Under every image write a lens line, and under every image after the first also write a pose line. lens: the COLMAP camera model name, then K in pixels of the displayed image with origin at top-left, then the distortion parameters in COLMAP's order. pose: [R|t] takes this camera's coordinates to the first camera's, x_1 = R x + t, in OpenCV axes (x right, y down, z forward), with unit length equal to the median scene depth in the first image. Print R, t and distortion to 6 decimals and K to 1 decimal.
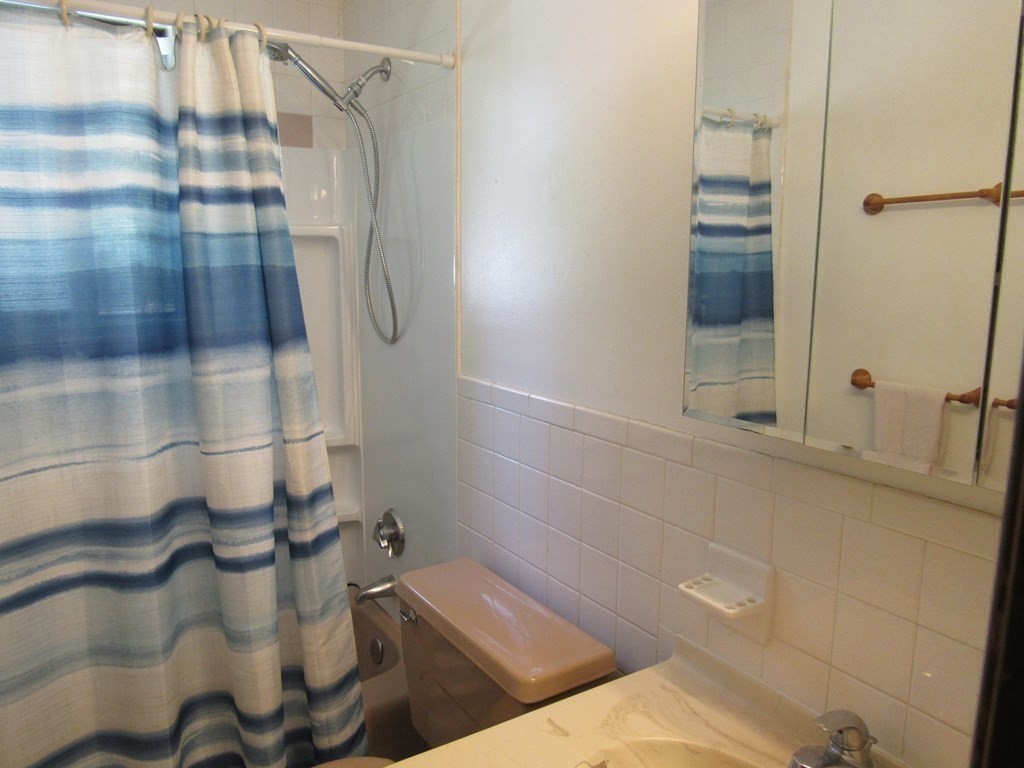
lens RADIAL K [[734.1, 0, 518.1], [0, 734.1, 383.6], [0, 0, 1]] dist [-0.041615, 0.015963]
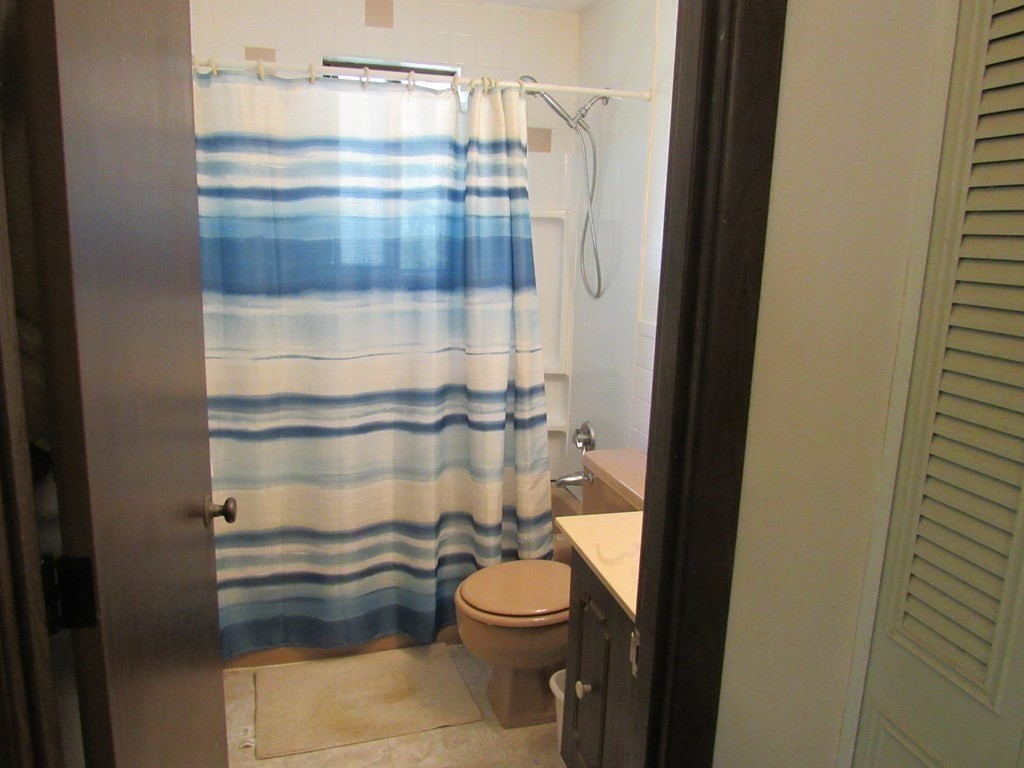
lens RADIAL K [[734.1, 0, 512.9], [0, 734.1, 388.0], [0, 0, 1]] dist [-0.041615, 0.015963]
pose [[0.948450, 0.084765, -0.305381, 0.158409], [-0.074475, 0.996197, 0.045212, 0.088690], [0.308052, -0.020139, 0.951156, -0.496010]]
